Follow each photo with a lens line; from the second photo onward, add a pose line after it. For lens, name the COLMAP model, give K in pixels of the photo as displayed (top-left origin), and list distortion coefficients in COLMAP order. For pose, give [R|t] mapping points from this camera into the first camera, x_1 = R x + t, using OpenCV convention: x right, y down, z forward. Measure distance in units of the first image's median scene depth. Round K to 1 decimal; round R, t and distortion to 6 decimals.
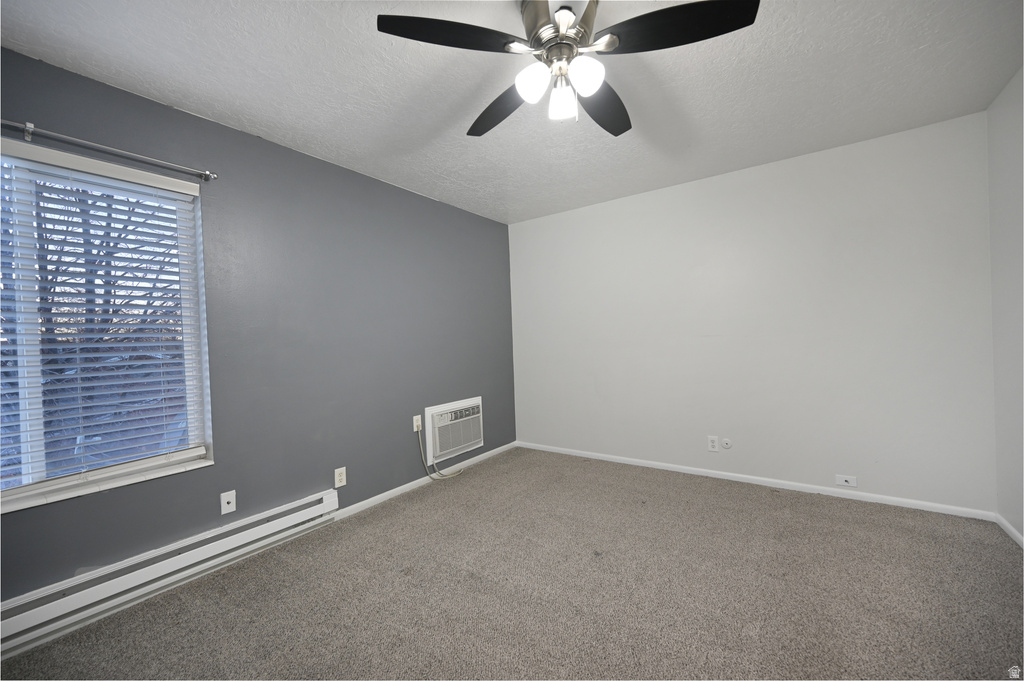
lens RADIAL K [[402.6, 0, 513.4], [0, 402.6, 342.4], [0, 0, 1]] dist [-0.000147, 0.000297]
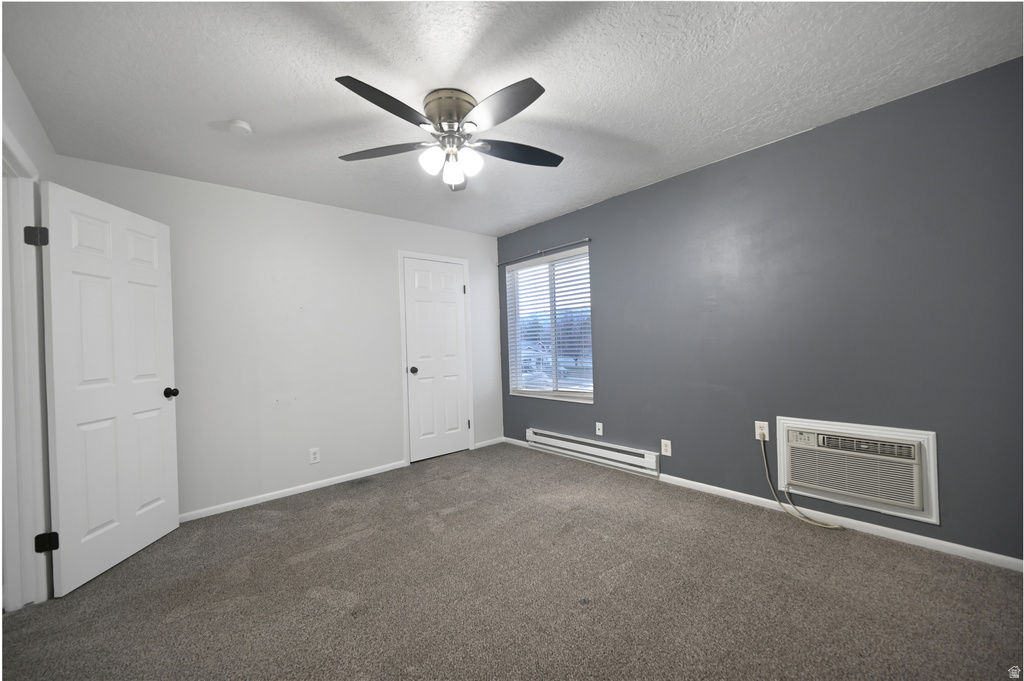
lens RADIAL K [[402.6, 0, 513.4], [0, 402.6, 342.4], [0, 0, 1]] dist [-0.000147, 0.000297]
pose [[-0.231921, 0.044274, -0.971726, 0.674764], [0.034386, 0.998712, 0.037297, -0.027975], [0.972127, -0.024764, -0.233145, 0.706511]]
